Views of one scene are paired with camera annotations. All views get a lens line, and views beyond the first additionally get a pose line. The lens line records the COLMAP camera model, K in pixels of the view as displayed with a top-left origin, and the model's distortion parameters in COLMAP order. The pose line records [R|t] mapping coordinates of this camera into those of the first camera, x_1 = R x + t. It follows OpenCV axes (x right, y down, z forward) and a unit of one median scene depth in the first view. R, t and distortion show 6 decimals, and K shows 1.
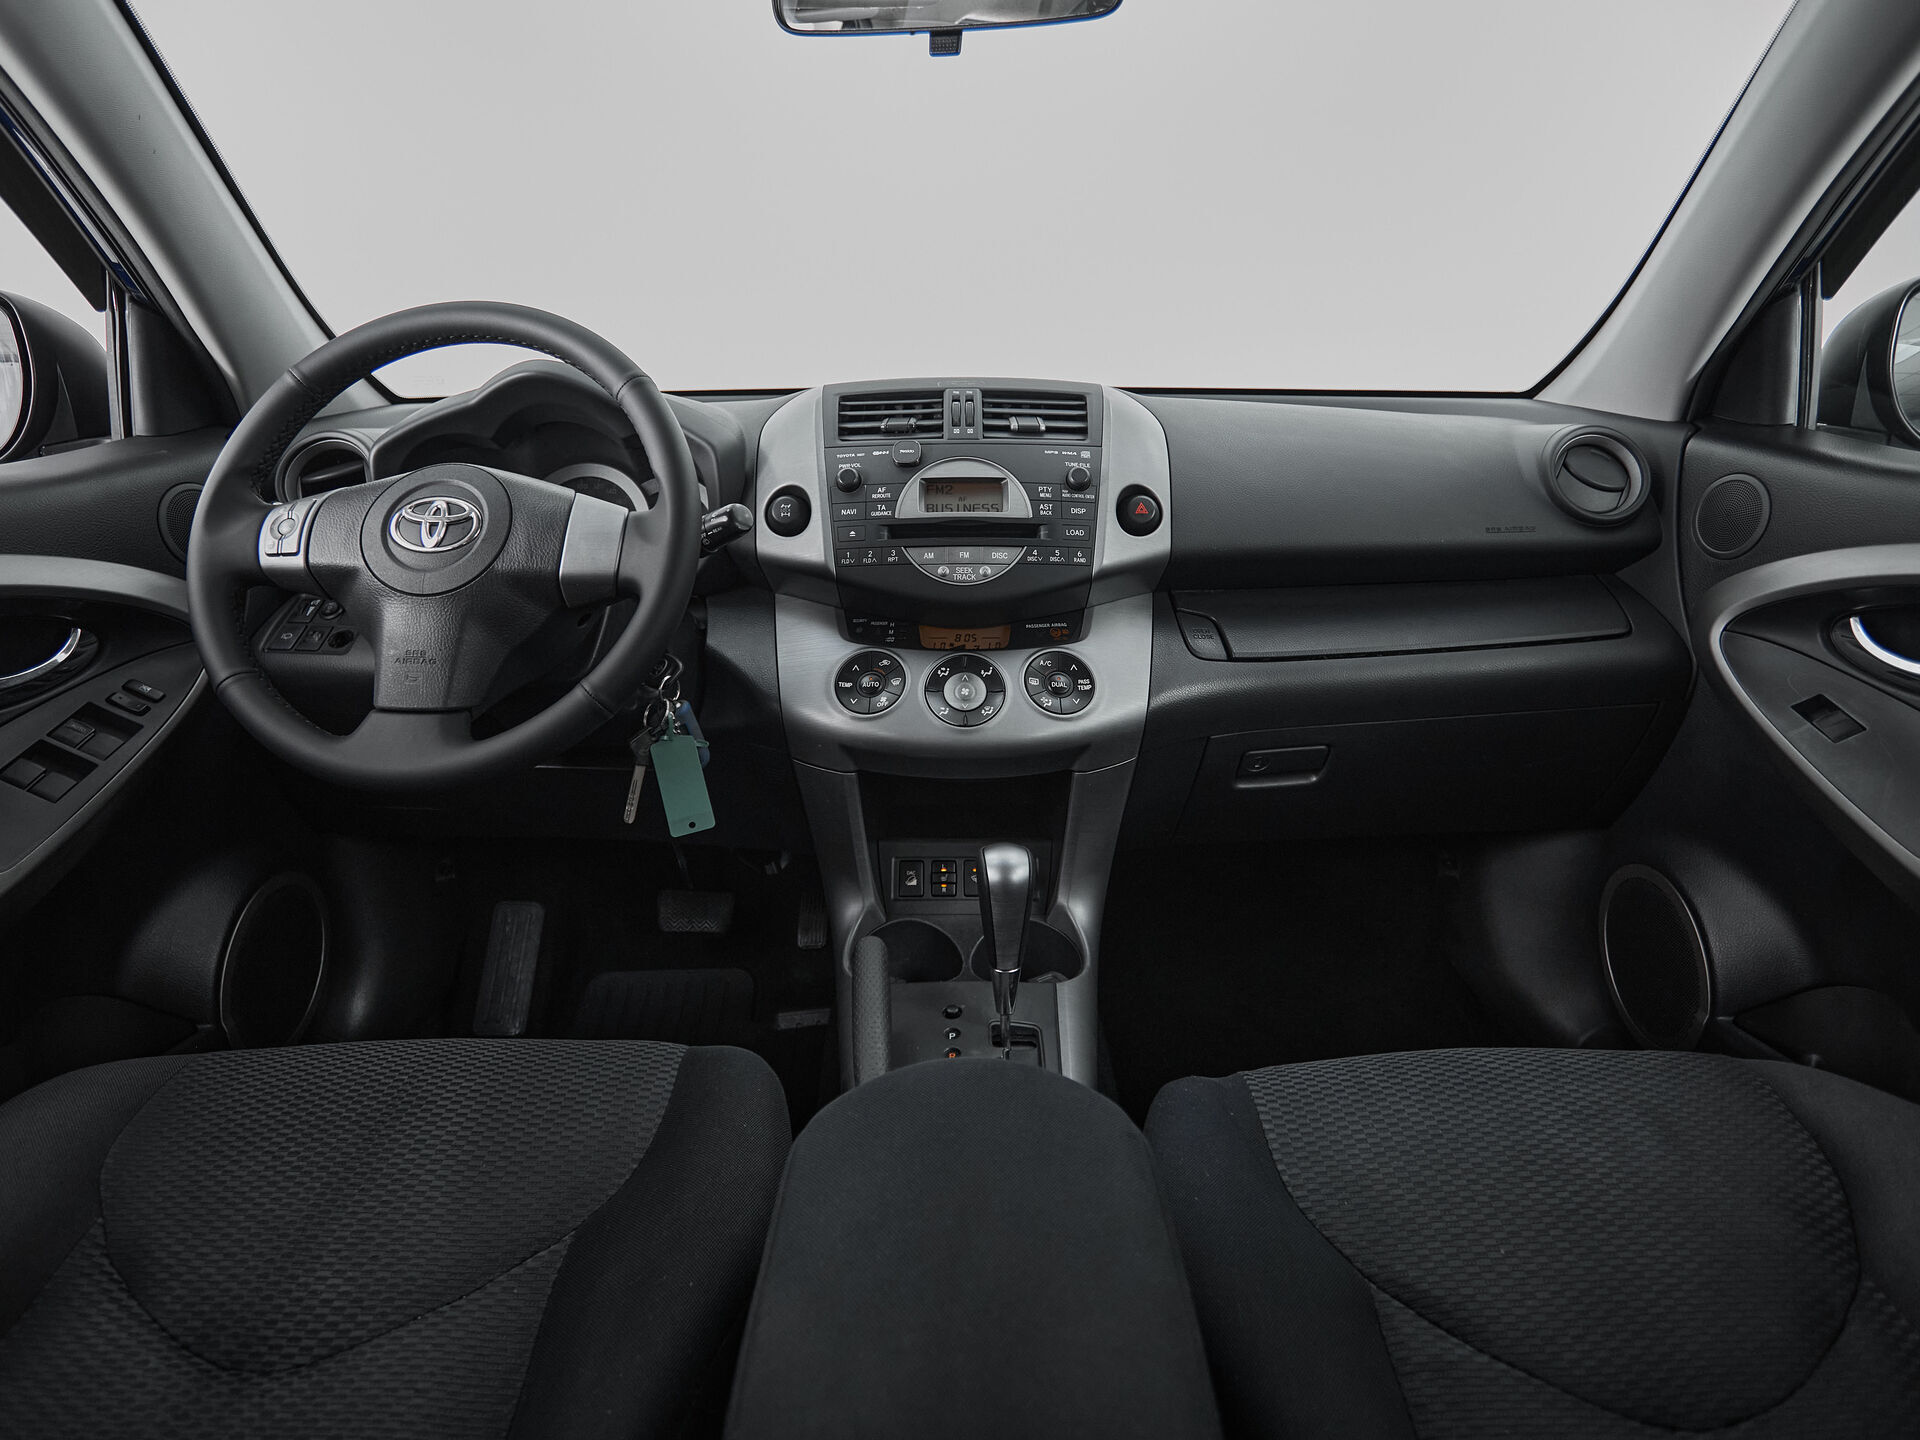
lens RADIAL K [[1100.7, 0, 966.0], [0, 1100.7, 661.8], [0, 0, 1]] dist [-0.007094, 0.002598]
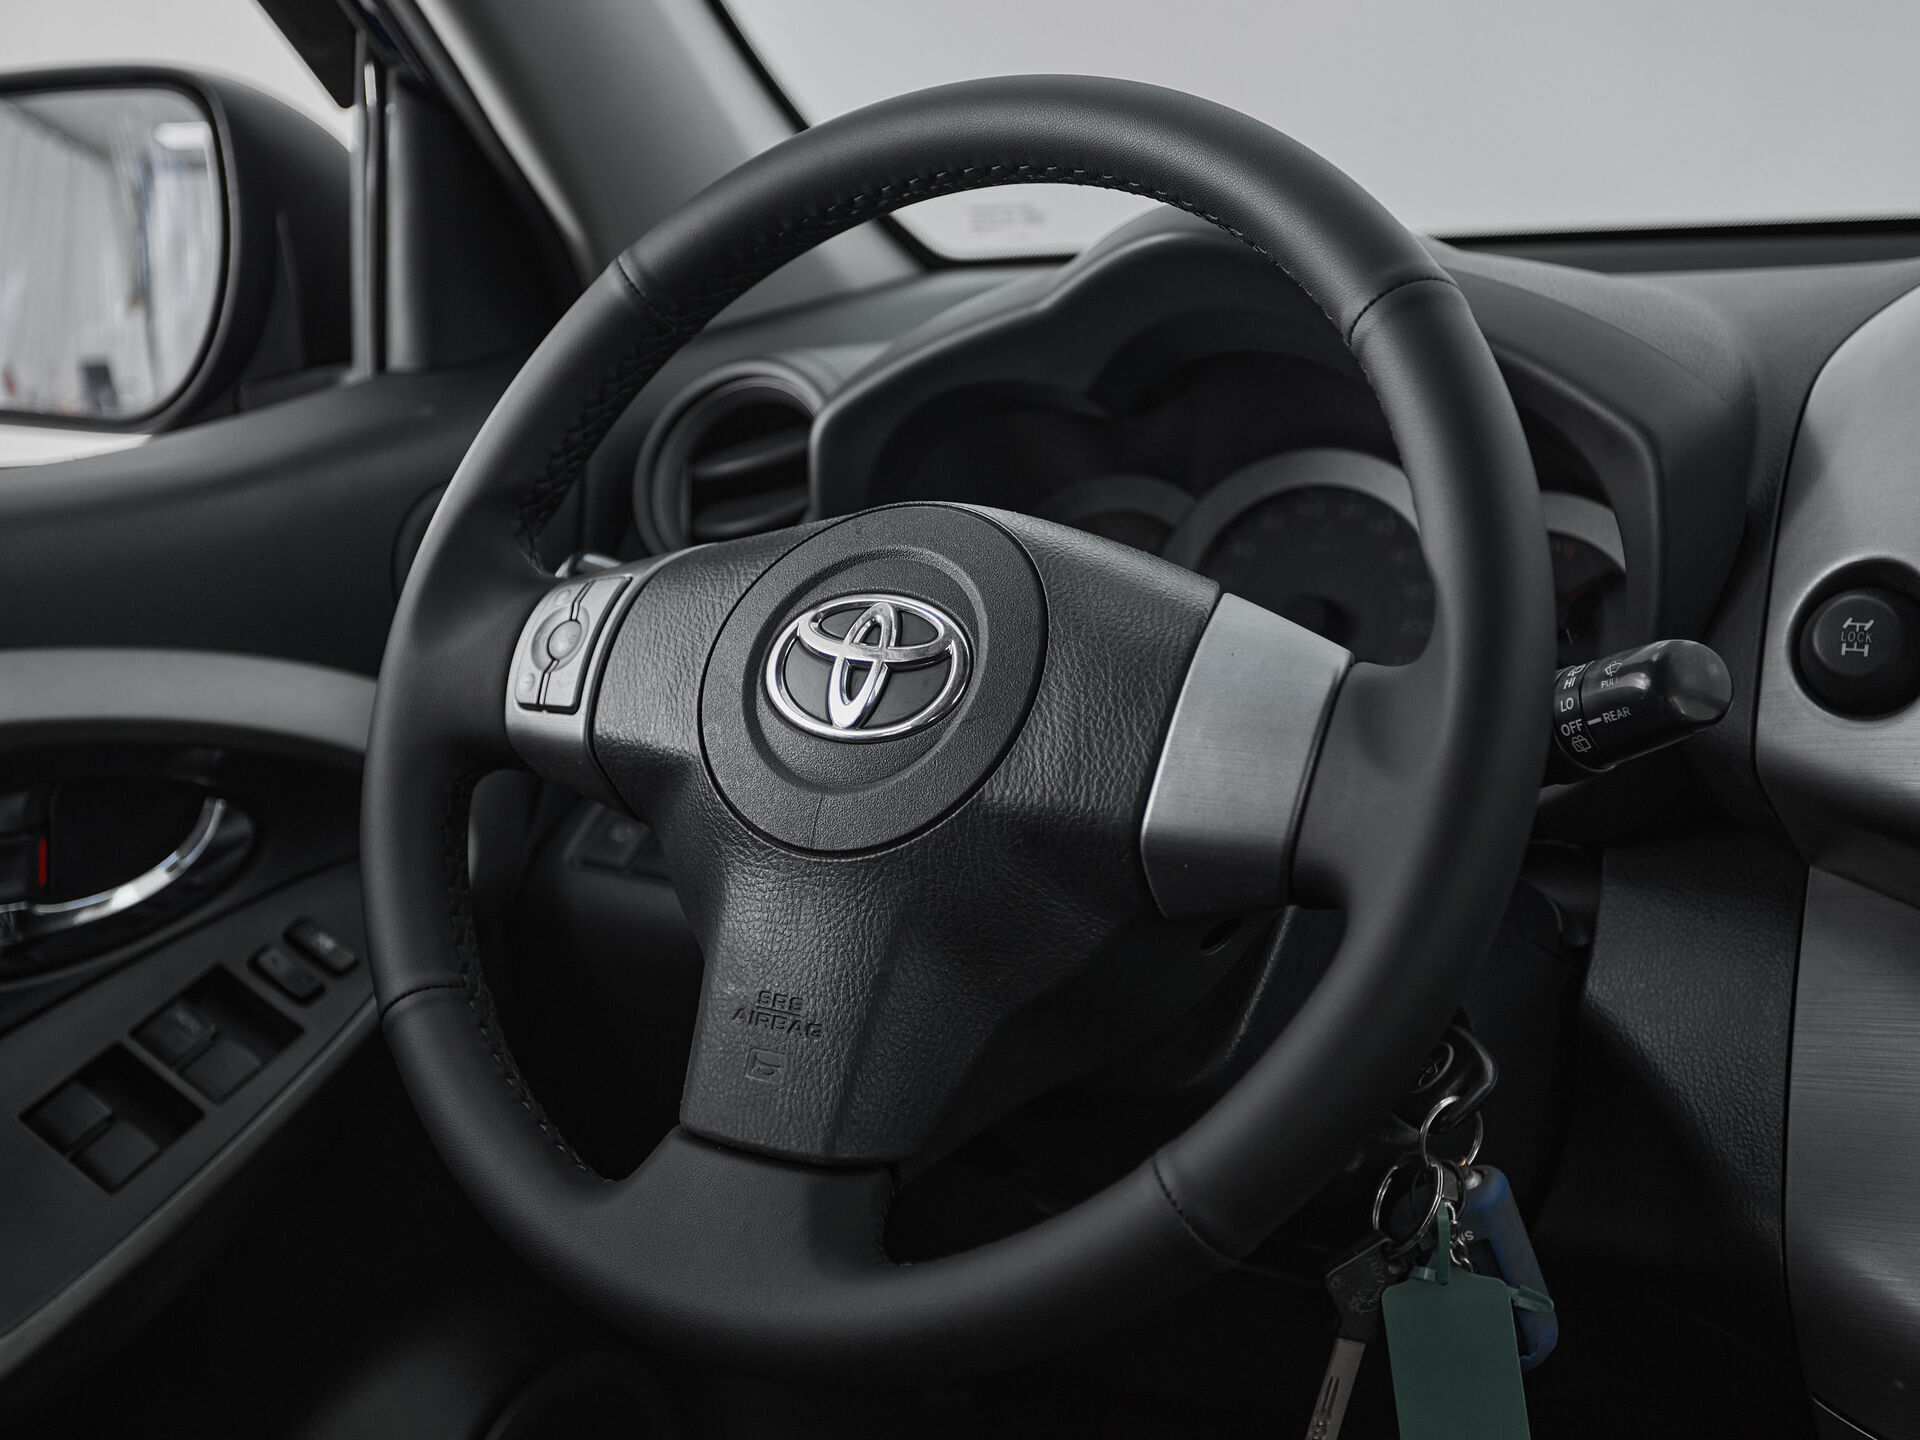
lens RADIAL K [[2651.3, 0, 854.0], [0, 2651.3, 663.0], [0, 0, 1]] dist [0.048257, 0.000000]
pose [[0.847214, 0.076903, -0.525657, 0.002878], [-0.097531, 0.995165, -0.011600, -0.092988], [0.522223, 0.061096, 0.850618, 0.166507]]
